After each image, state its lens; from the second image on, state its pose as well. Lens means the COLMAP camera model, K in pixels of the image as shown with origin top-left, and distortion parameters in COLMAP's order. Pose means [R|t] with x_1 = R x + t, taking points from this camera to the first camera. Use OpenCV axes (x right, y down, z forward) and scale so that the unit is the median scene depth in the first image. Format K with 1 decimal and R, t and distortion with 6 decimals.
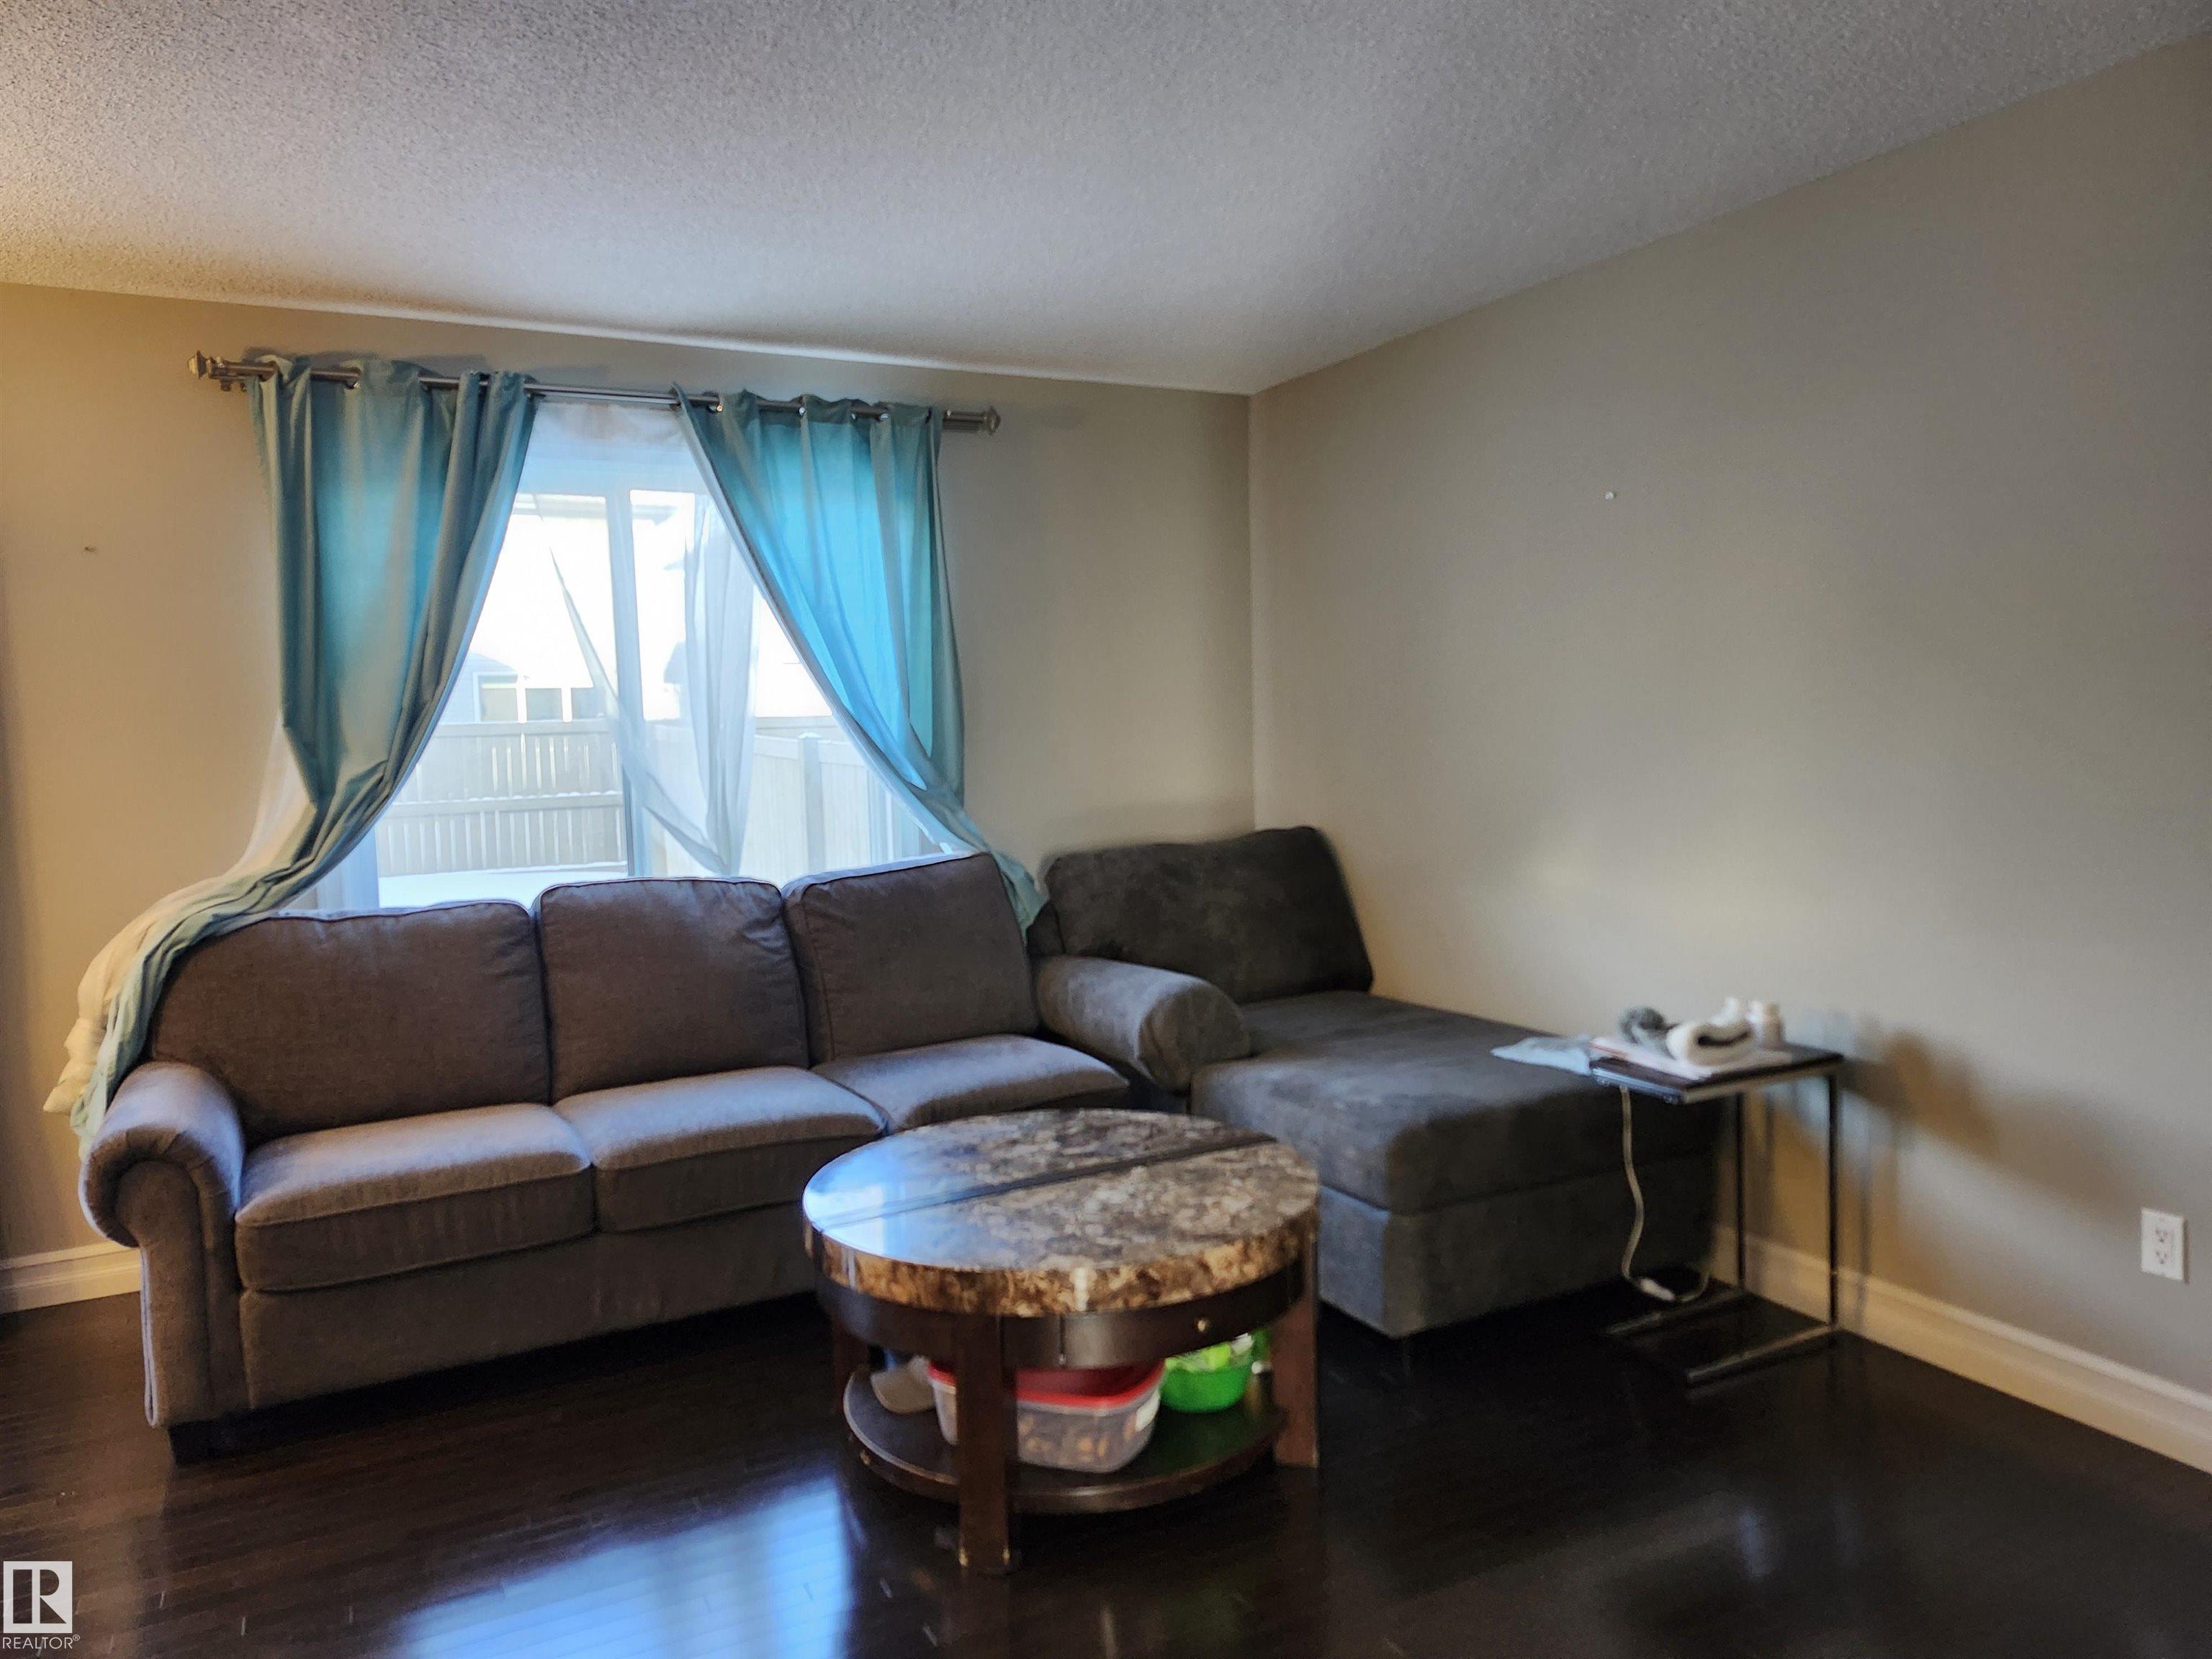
lens RADIAL K [[1517.5, 0, 1116.5], [0, 1517.5, 825.8], [0, 0, 1]] dist [0.147117, -0.175038]
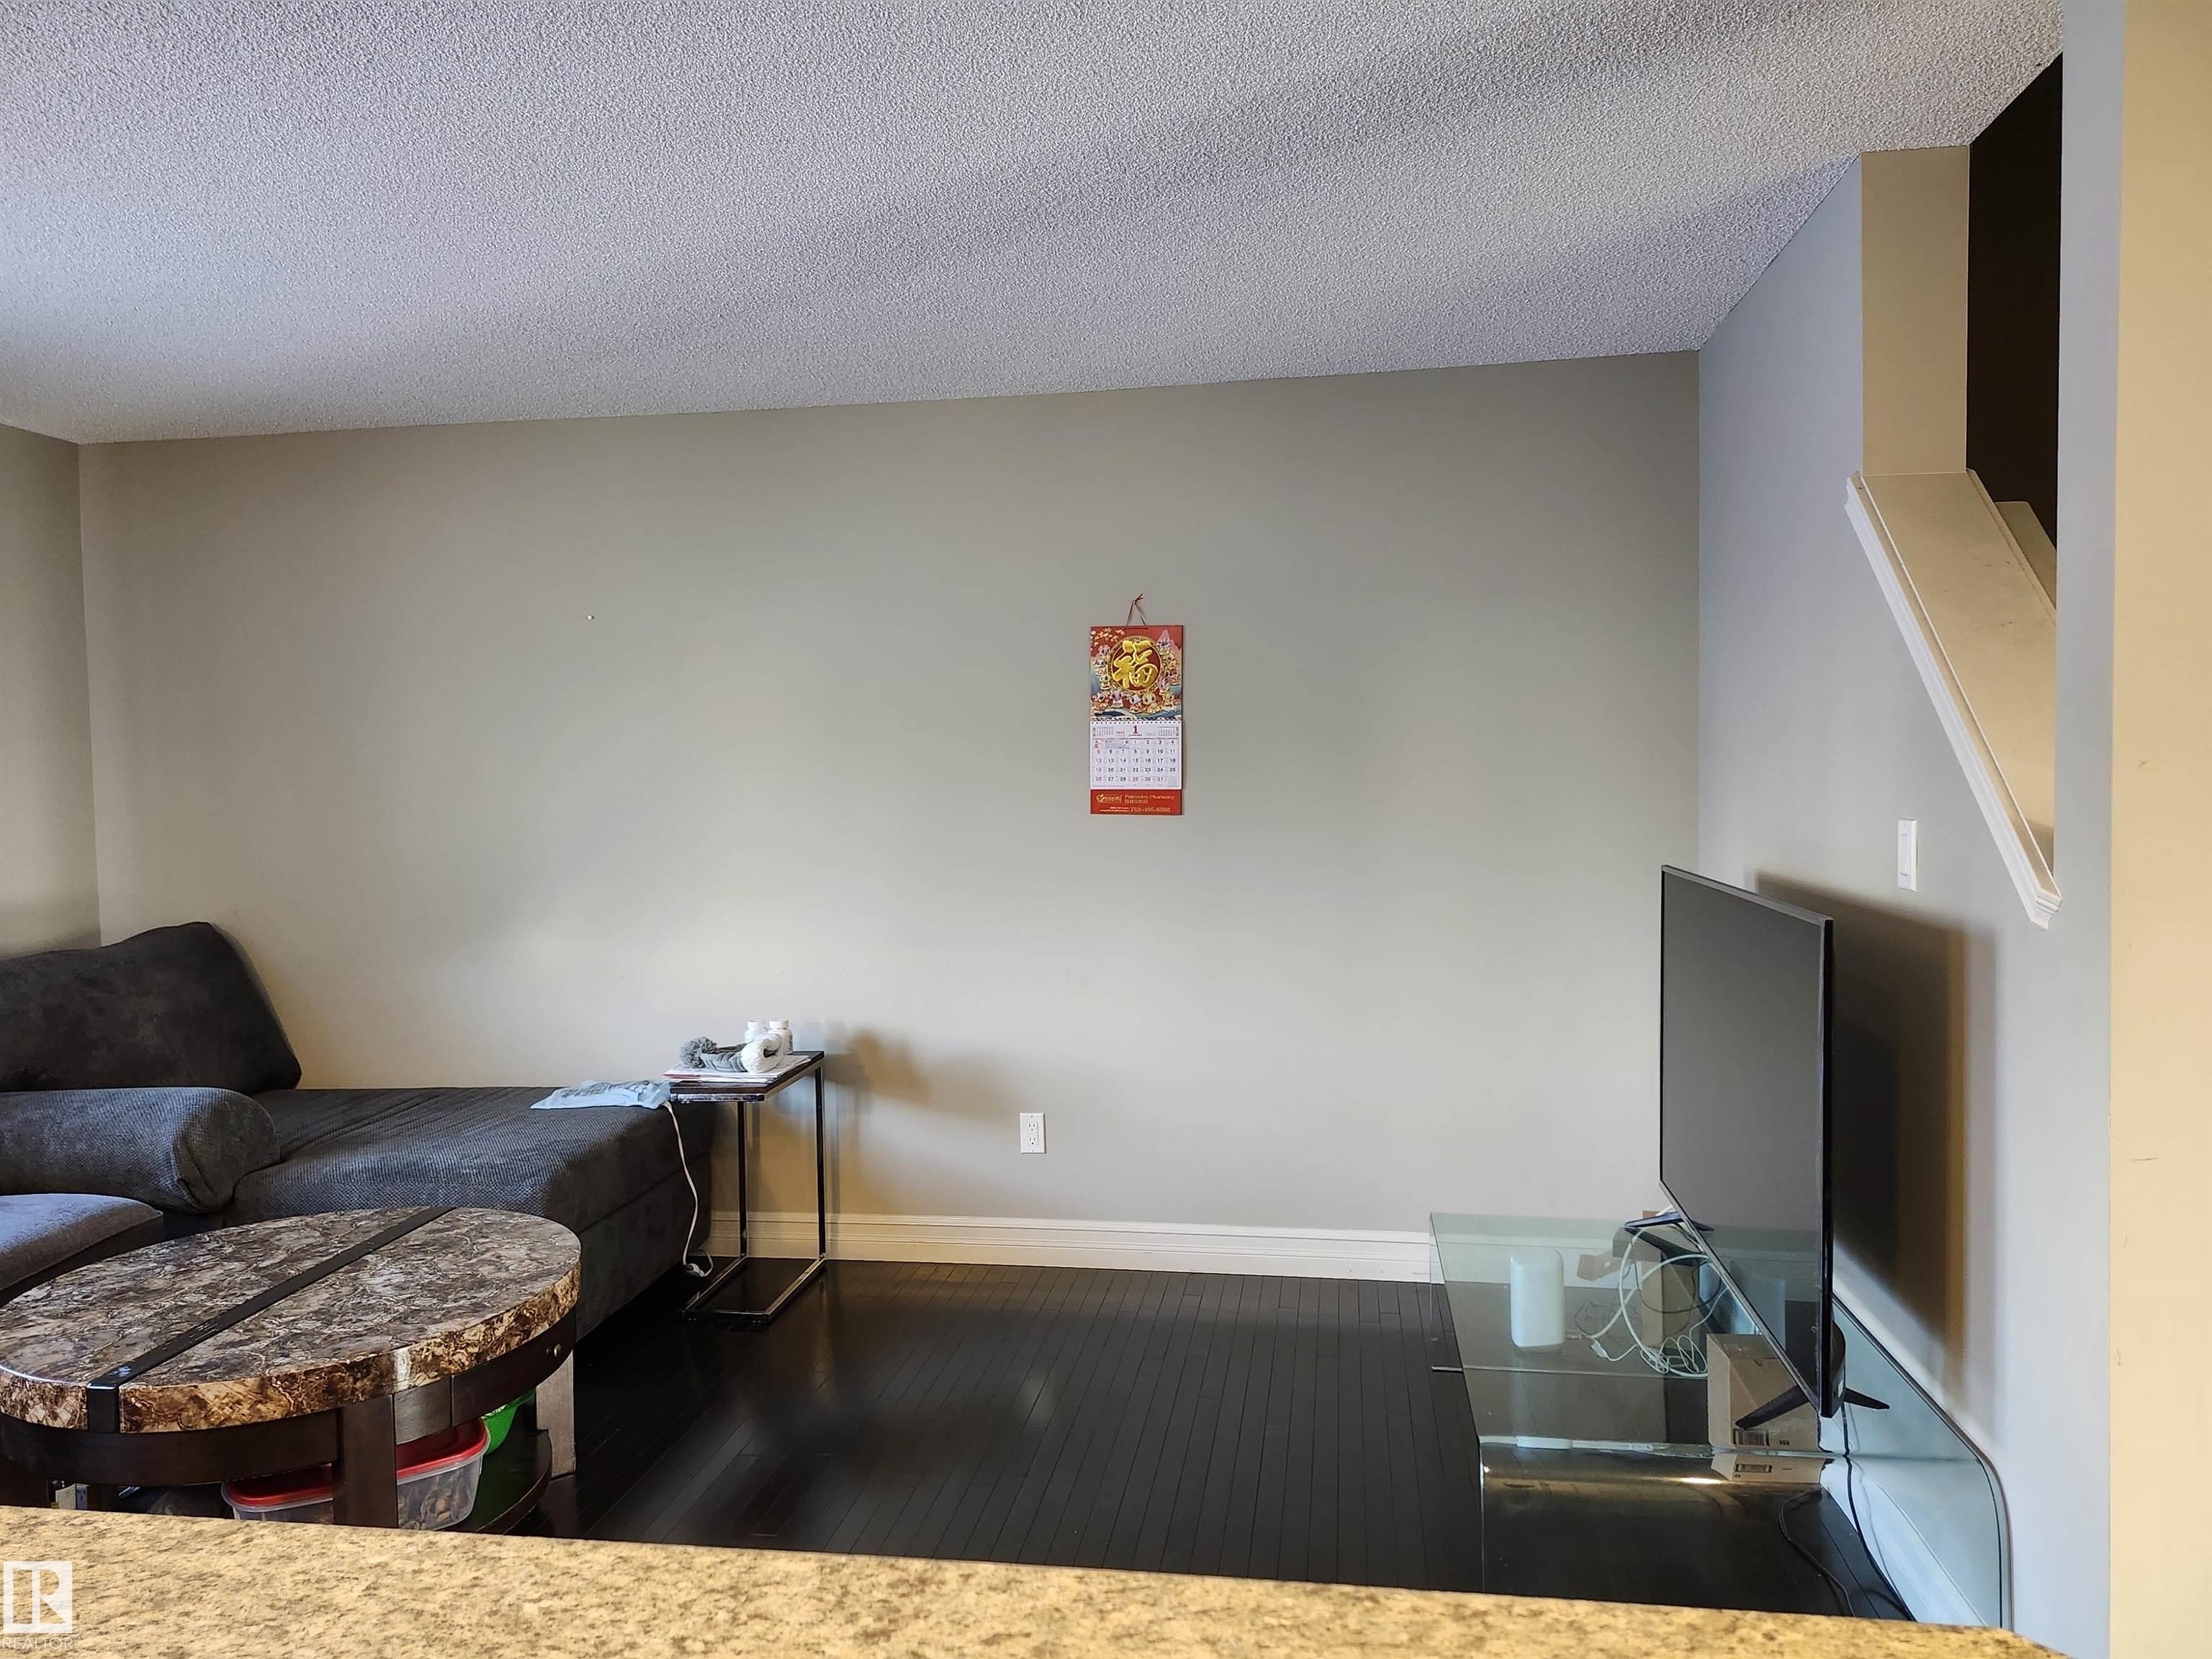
lens RADIAL K [[1537.0, 0, 1107.4], [0, 1537.0, 835.3], [0, 0, 1]] dist [0.100520, -0.110939]
pose [[0.594428, -0.020232, 0.803894, -0.425990], [0.060352, 0.997986, -0.019509, -0.000590], [-0.801881, 0.060113, 0.594453, -0.009181]]
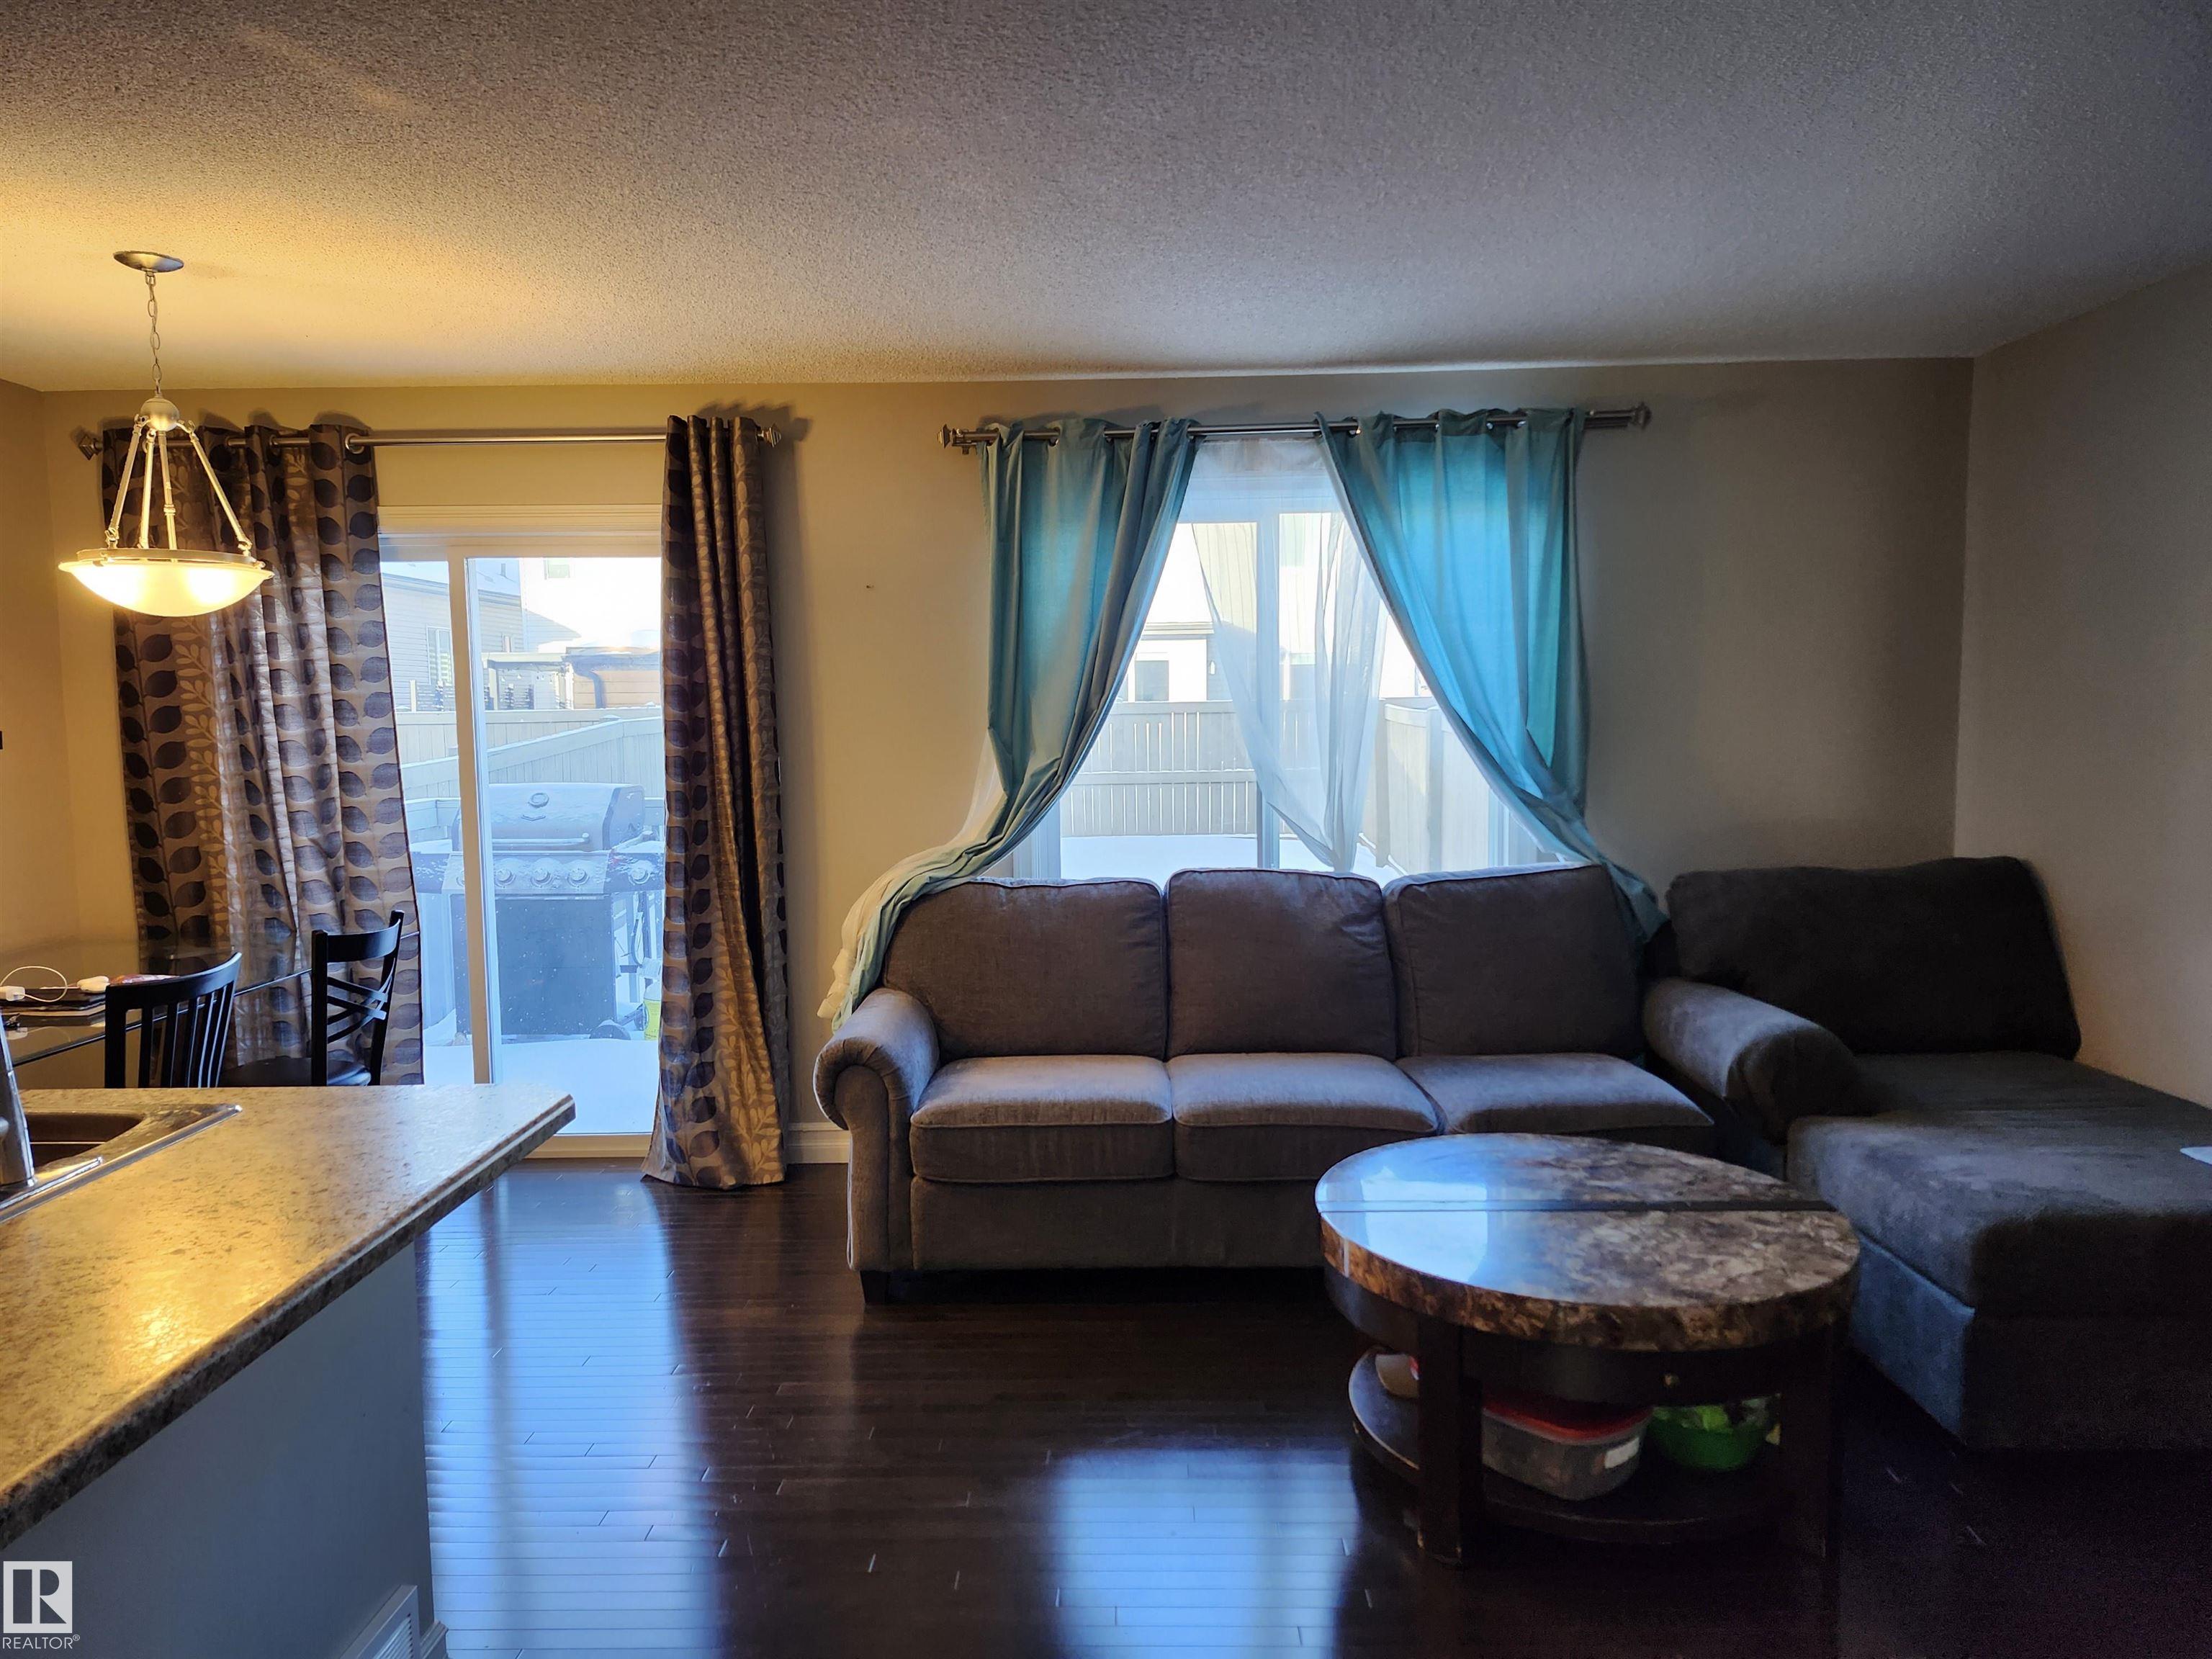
lens RADIAL K [[1537.0, 0, 1107.4], [0, 1537.0, 835.3], [0, 0, 1]] dist [0.100520, -0.110939]
pose [[0.877883, 0.059156, -0.475208, 0.135706], [-0.047312, 0.998200, 0.036857, -0.028552], [0.476533, -0.009873, 0.879101, -0.027897]]
